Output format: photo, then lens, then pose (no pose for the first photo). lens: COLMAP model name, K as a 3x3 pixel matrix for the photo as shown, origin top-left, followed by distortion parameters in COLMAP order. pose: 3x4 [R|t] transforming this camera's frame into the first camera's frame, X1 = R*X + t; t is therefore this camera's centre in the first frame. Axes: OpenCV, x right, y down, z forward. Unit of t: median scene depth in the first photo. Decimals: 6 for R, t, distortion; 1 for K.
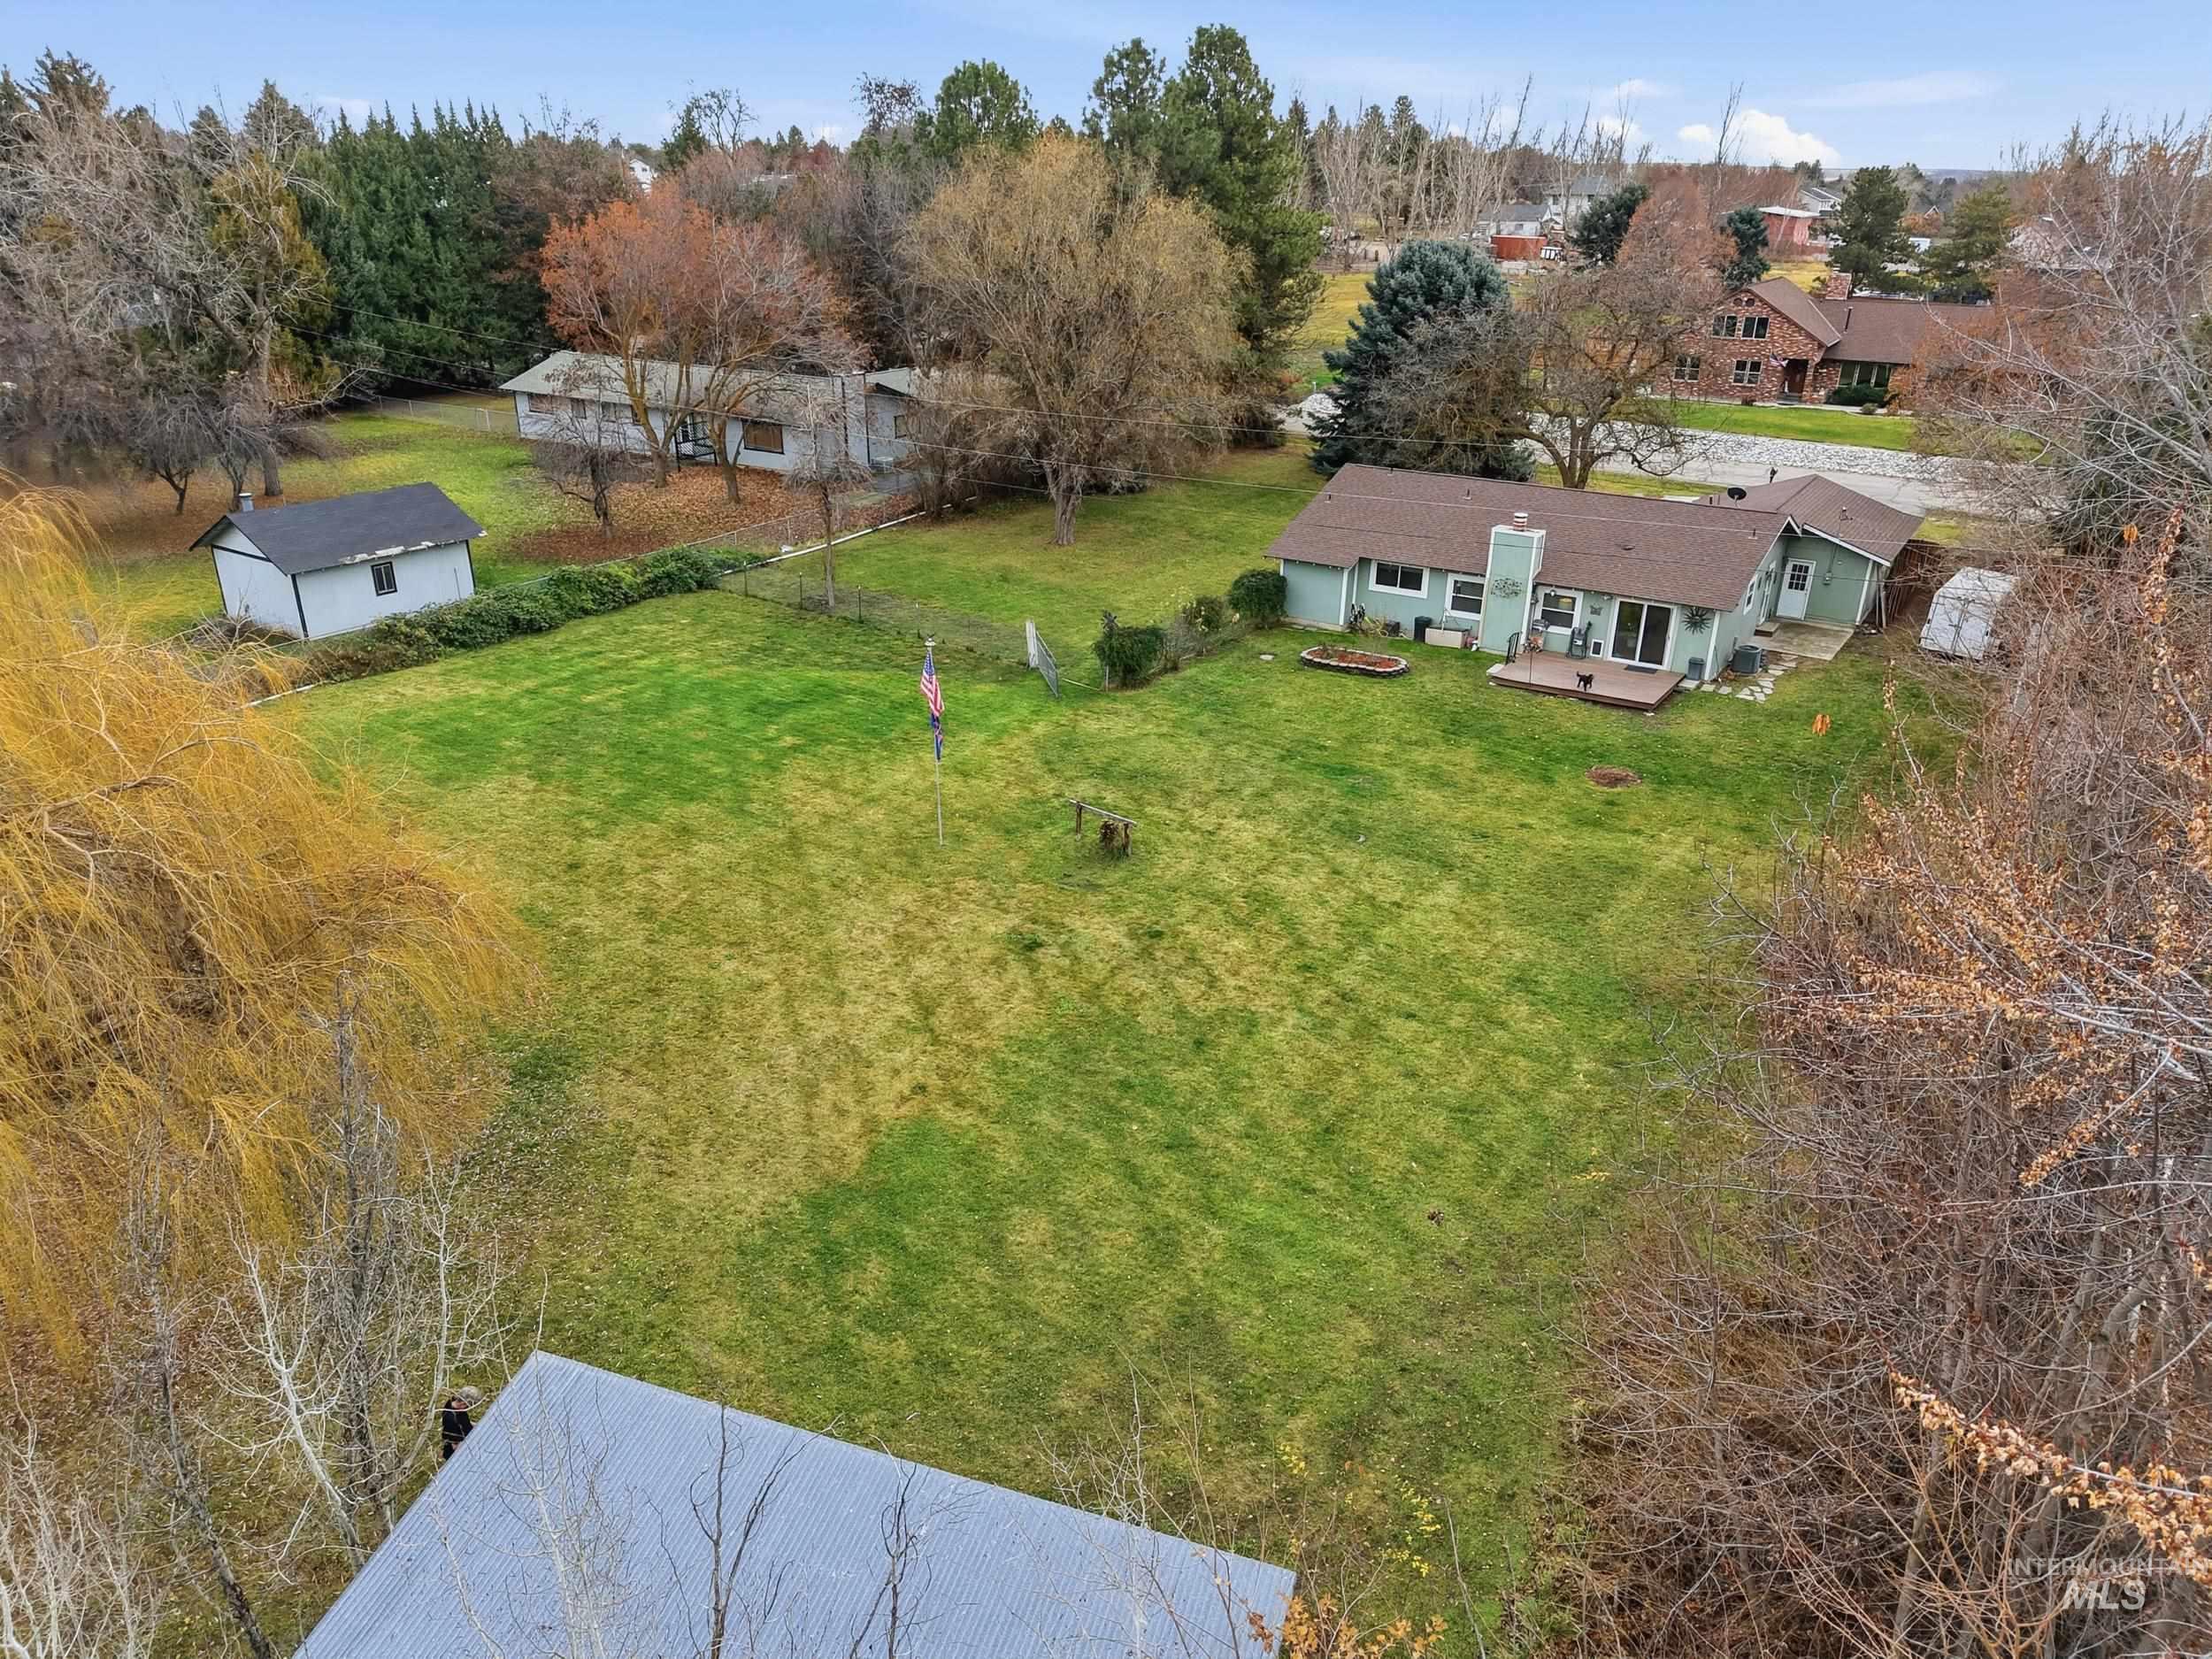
lens RADIAL K [[1474.7, 0, 1097.3], [0, 1474.7, 827.7], [0, 0, 1]] dist [0.010869, -0.009059]
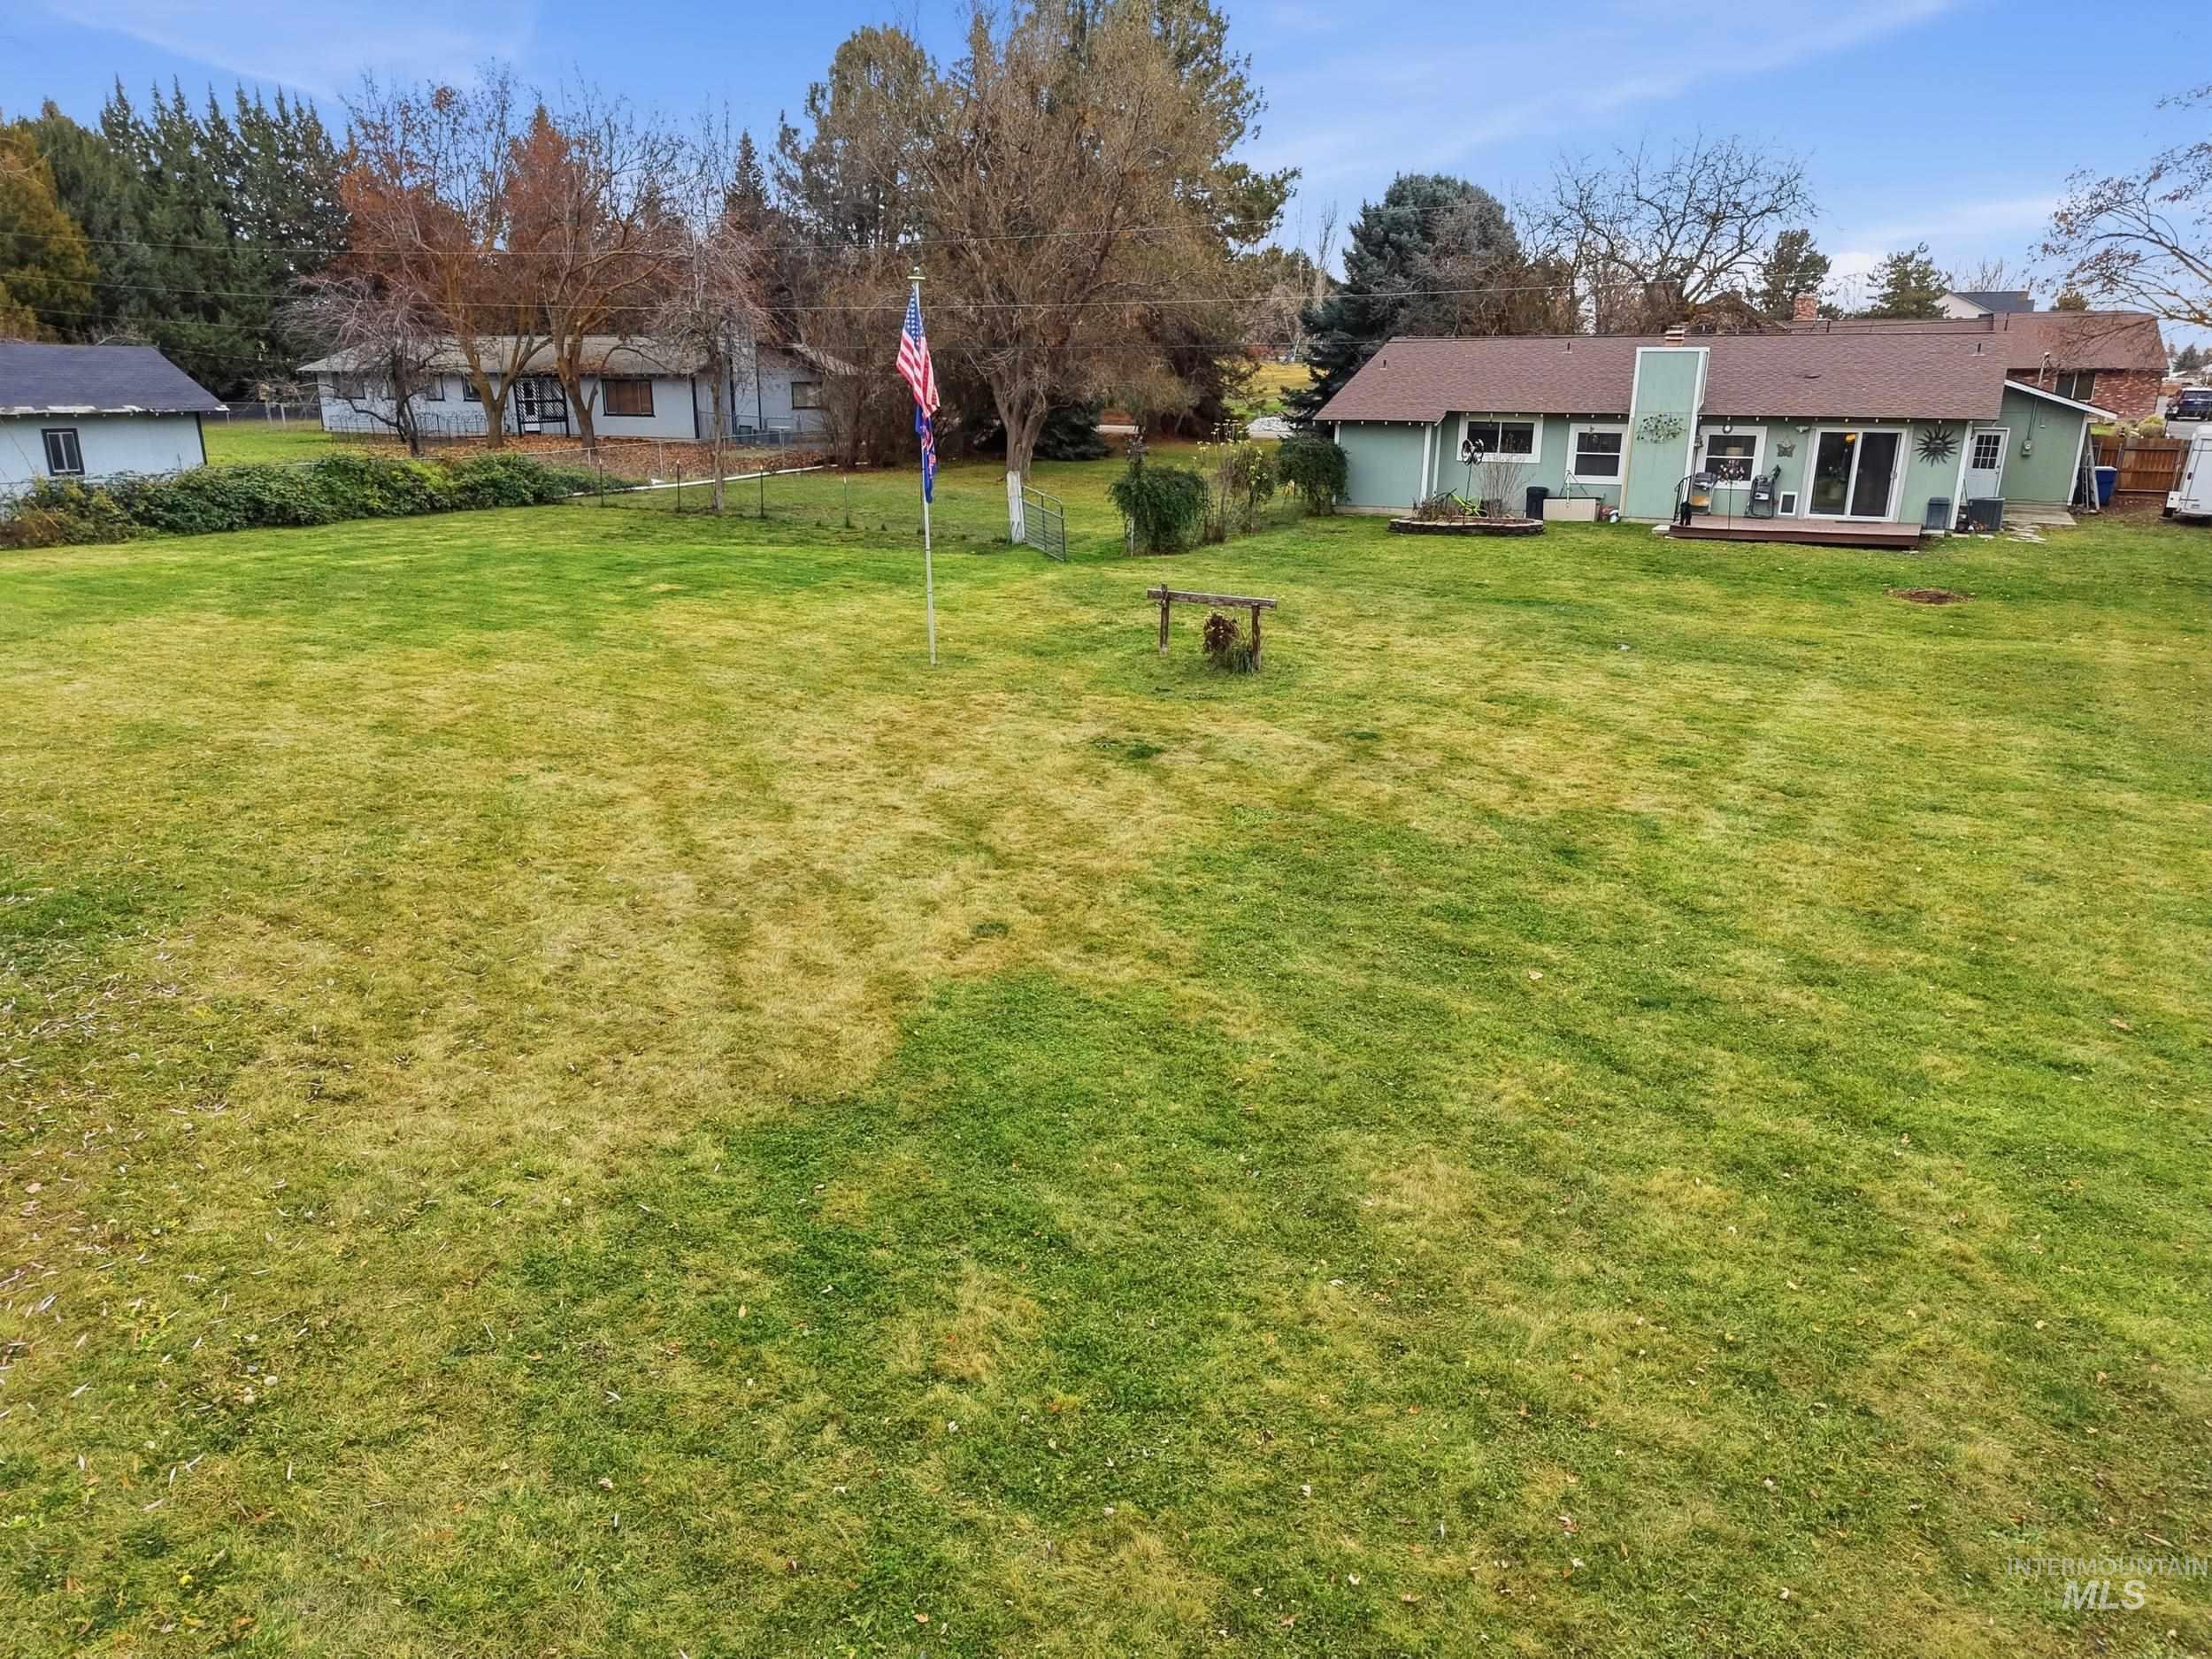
lens RADIAL K [[1474.7, 0, 1098.7], [0, 1474.7, 832.4], [0, 0, 1]] dist [0.010869, -0.009059]
pose [[0.995915, -0.024690, 0.086850, -0.078540], [0.034407, 0.993086, -0.112233, 0.123348], [-0.083478, 0.114763, 0.989879, 0.356165]]
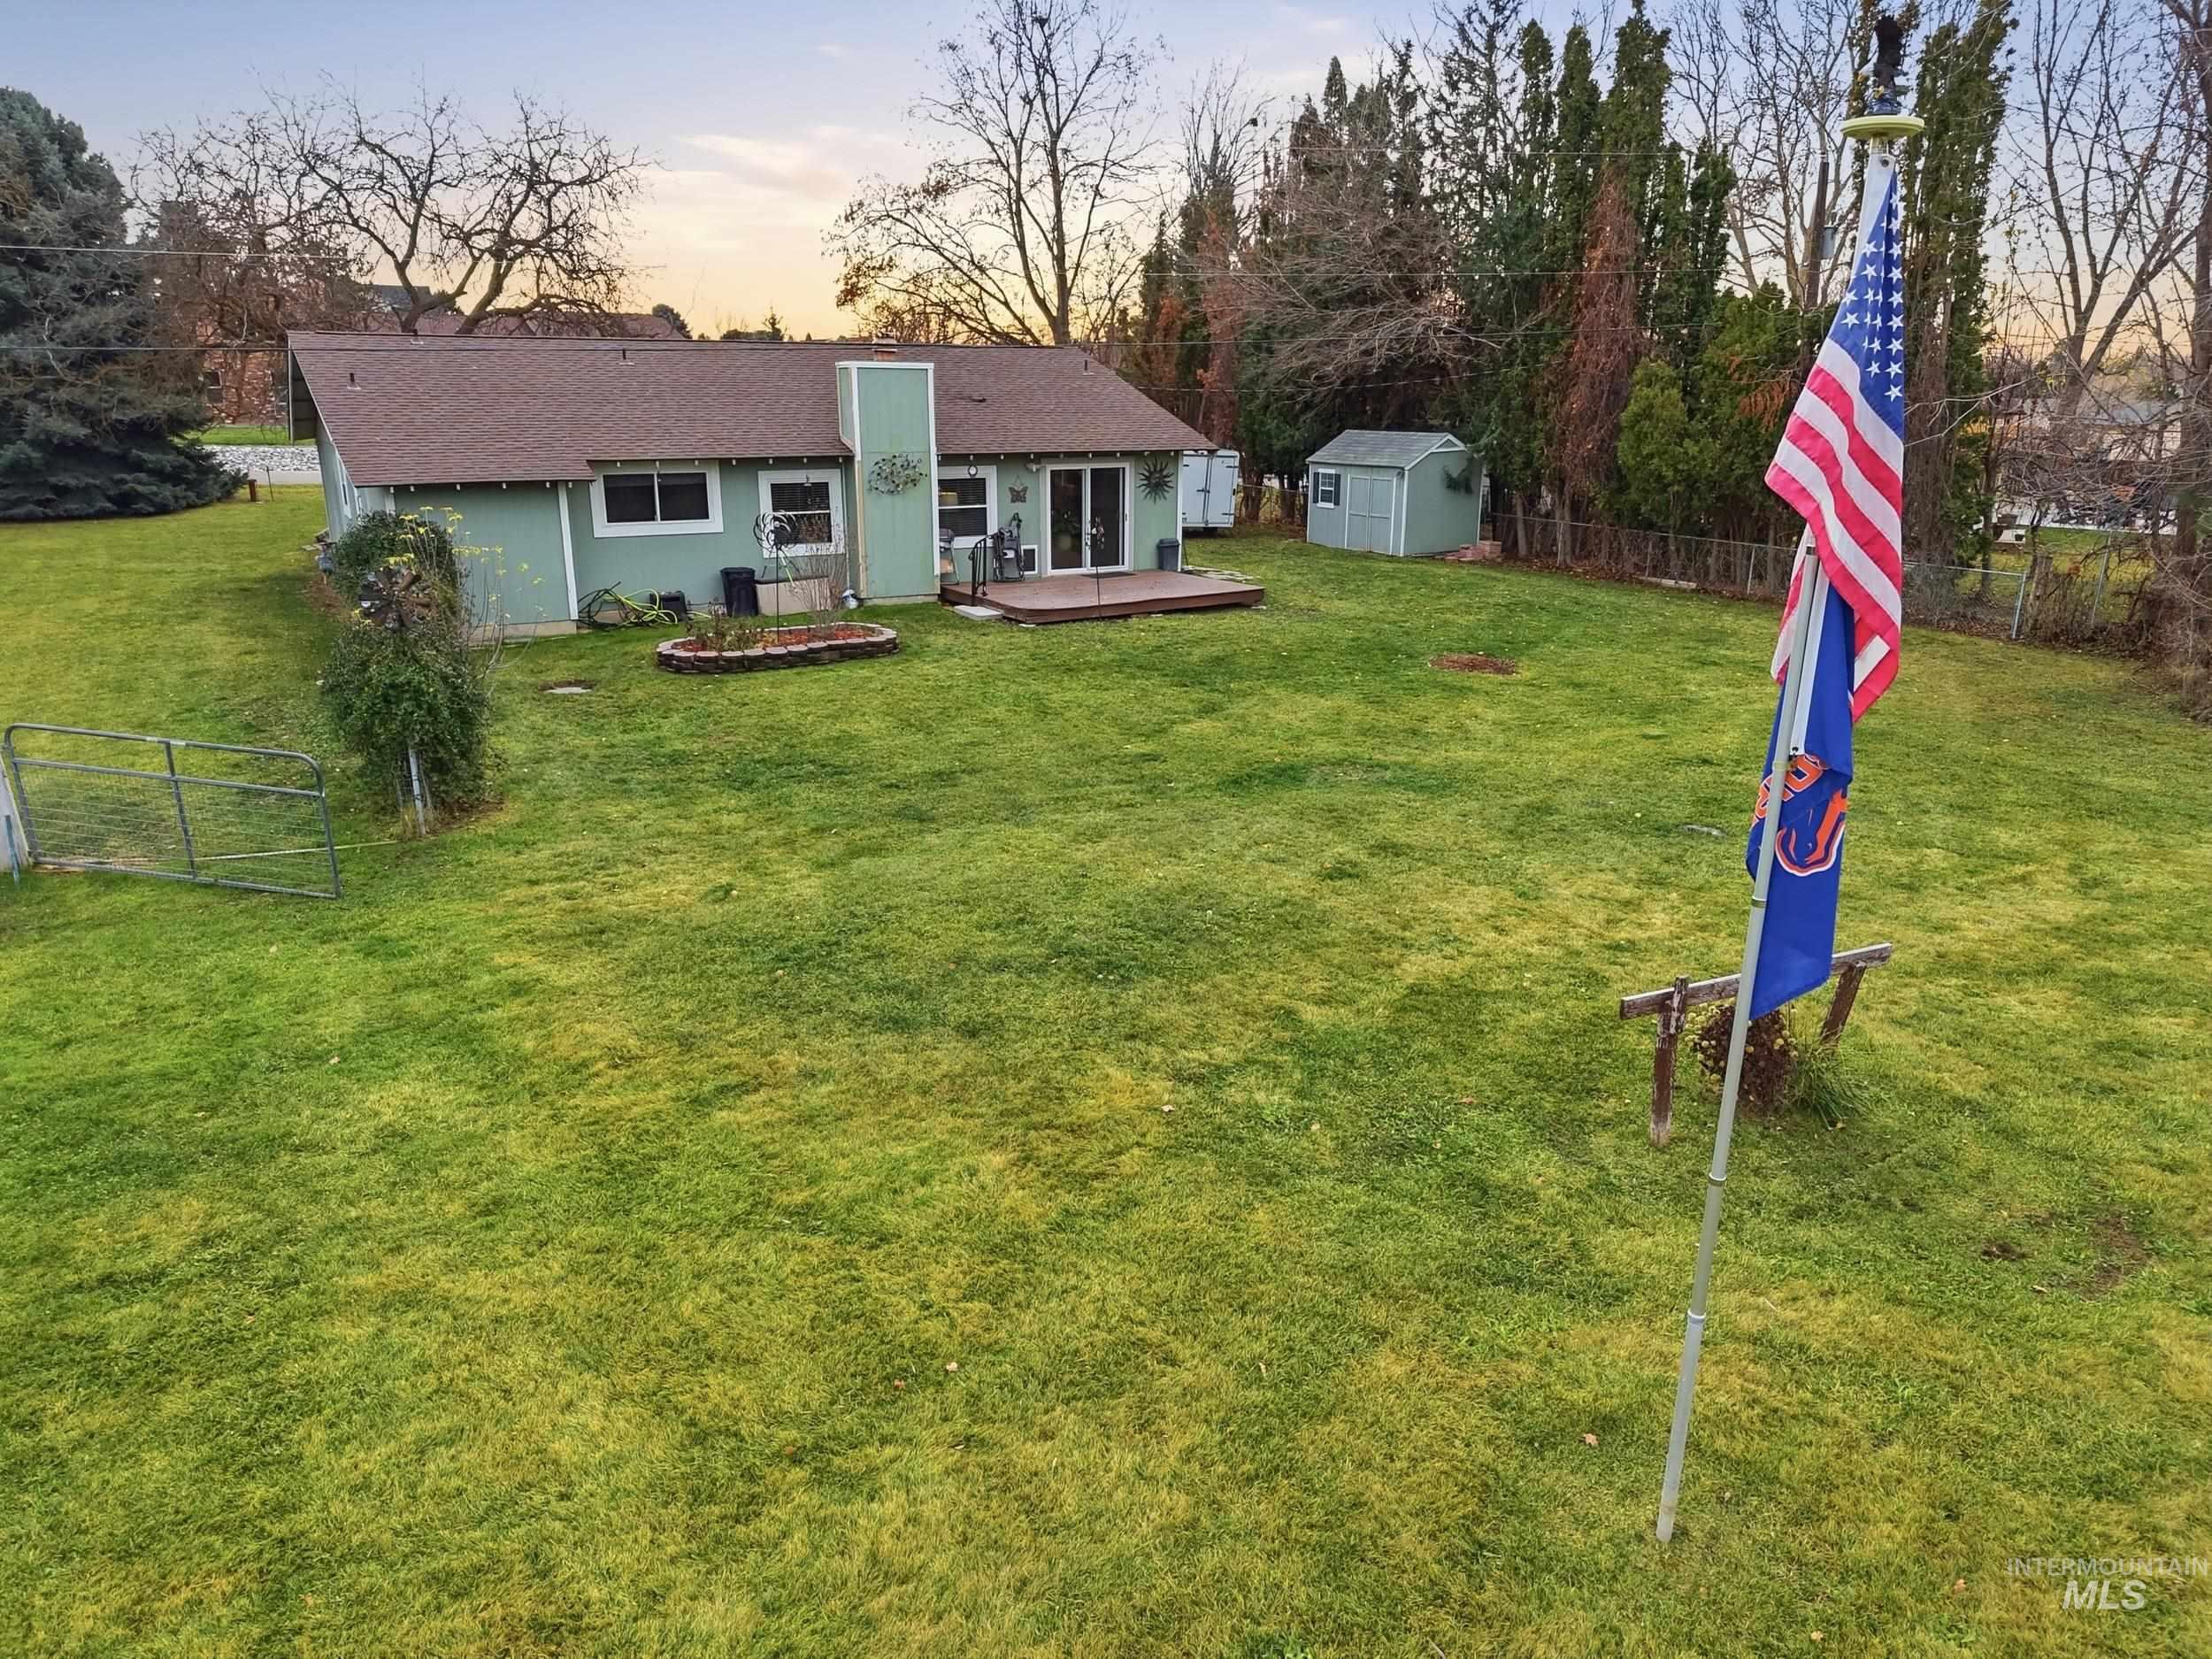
lens RADIAL K [[1474.7, 0, 1118.8], [0, 1474.7, 839.0], [0, 0, 1]] dist [0.010869, -0.009059]
pose [[0.408293, -0.268601, 0.872439, -0.210079], [0.360317, 0.925548, 0.116327, -0.082402], [-0.838731, 0.266859, 0.474676, 0.800495]]
